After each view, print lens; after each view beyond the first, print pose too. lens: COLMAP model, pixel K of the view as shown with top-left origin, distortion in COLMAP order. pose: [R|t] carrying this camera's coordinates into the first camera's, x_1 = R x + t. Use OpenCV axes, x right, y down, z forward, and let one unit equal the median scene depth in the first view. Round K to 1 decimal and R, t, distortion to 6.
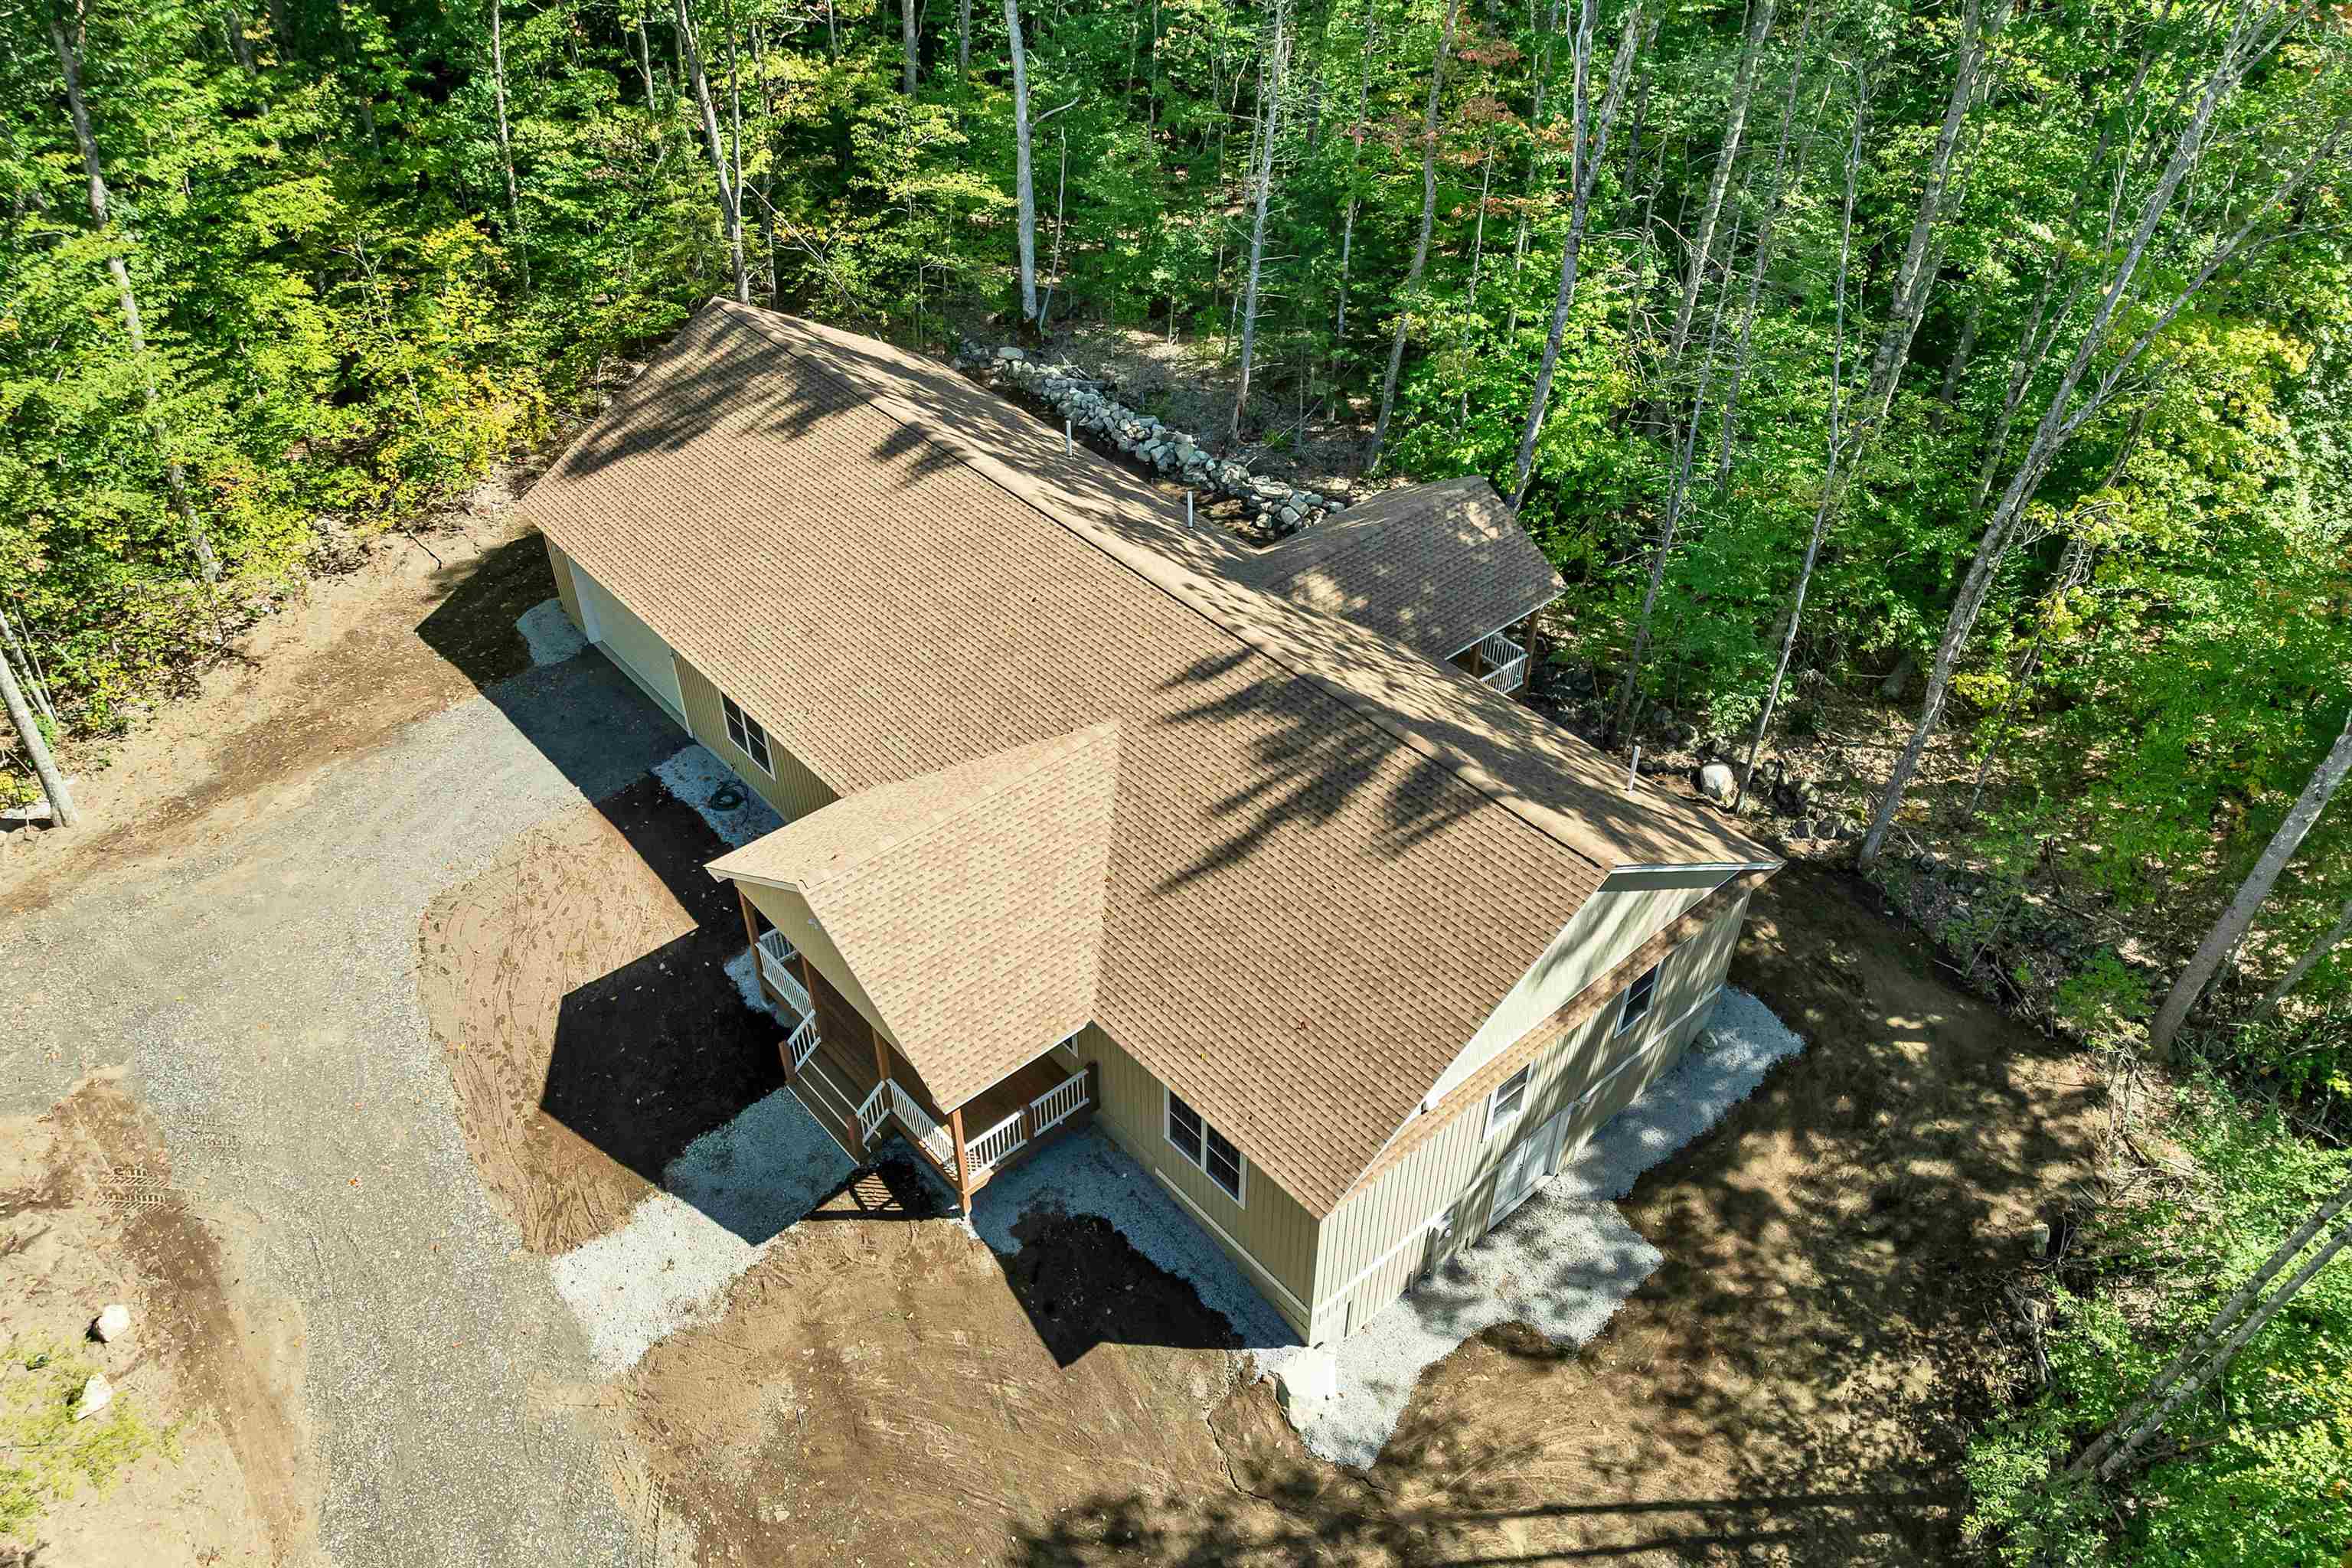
lens RADIAL K [[1623.2, 0, 1176.0], [0, 1623.2, 784.0], [0, 0, 1]] dist [-0.023664, -0.002116]
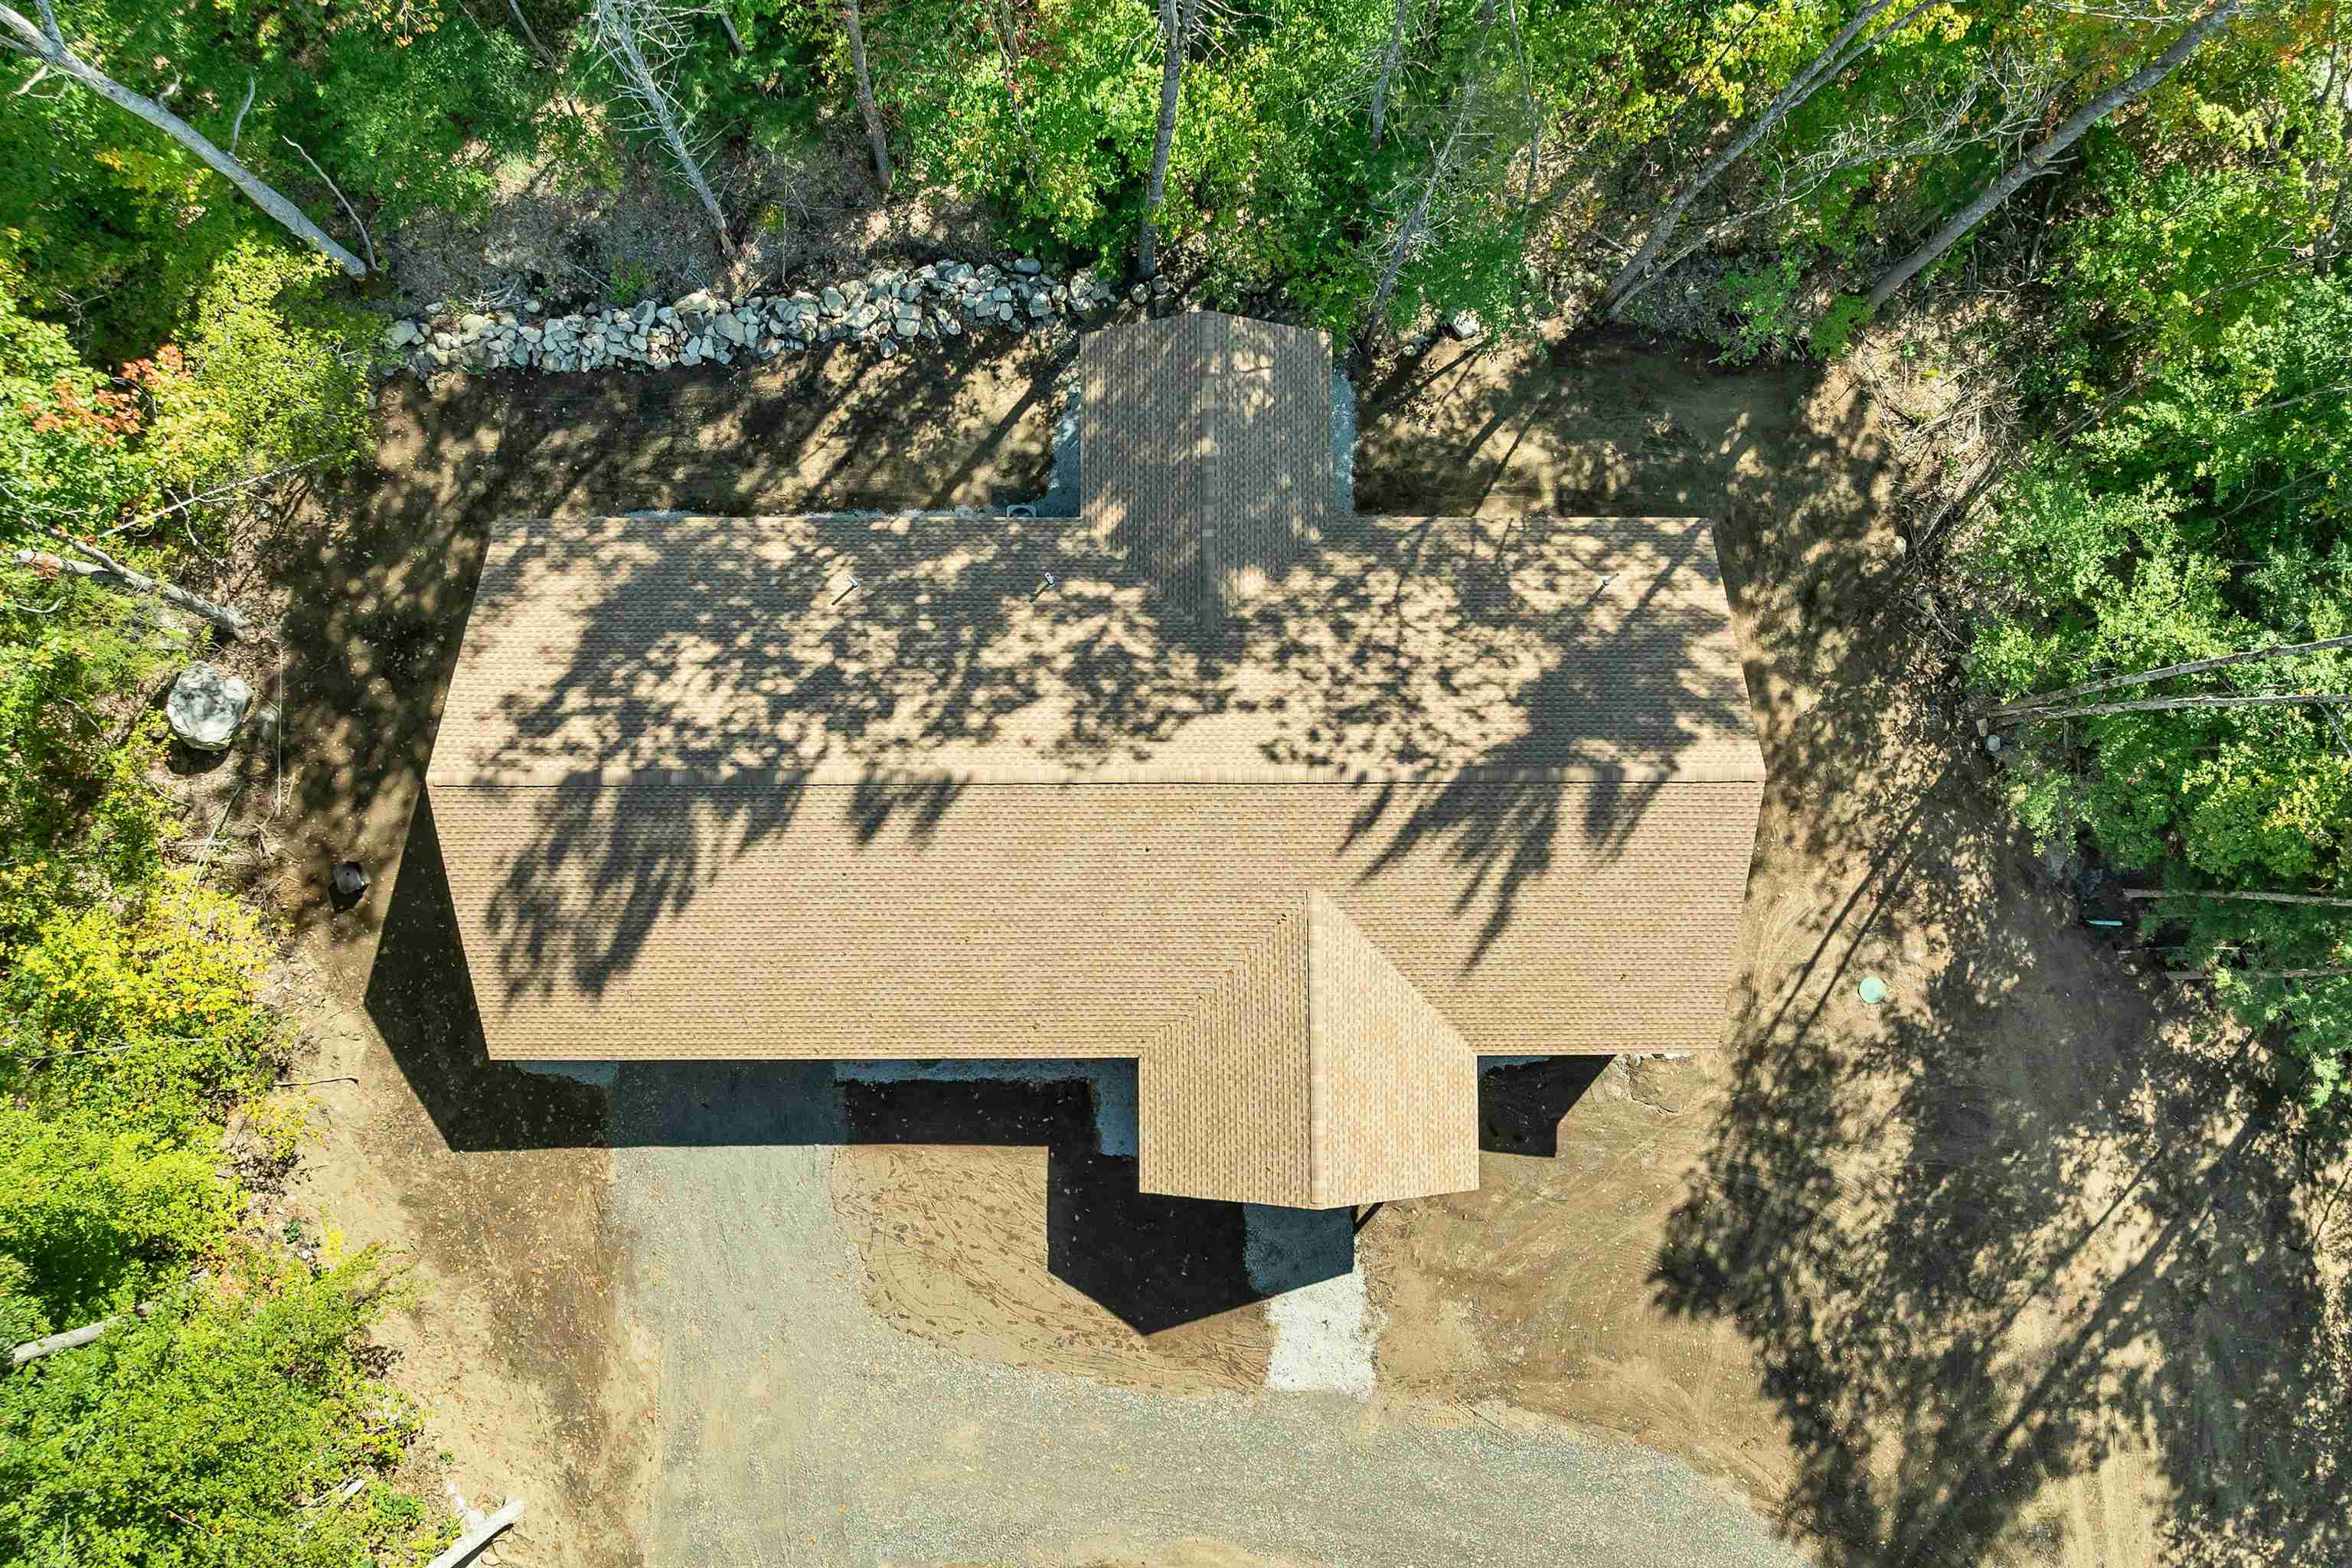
lens RADIAL K [[1623.2, 0, 1176.0], [0, 1623.2, 784.0], [0, 0, 1]] dist [-0.023664, -0.002116]
pose [[0.657697, -0.752640, 0.031118, -0.077997], [0.502599, 0.469218, 0.726105, -0.942363], [-0.561097, -0.461917, 0.686879, 0.282635]]
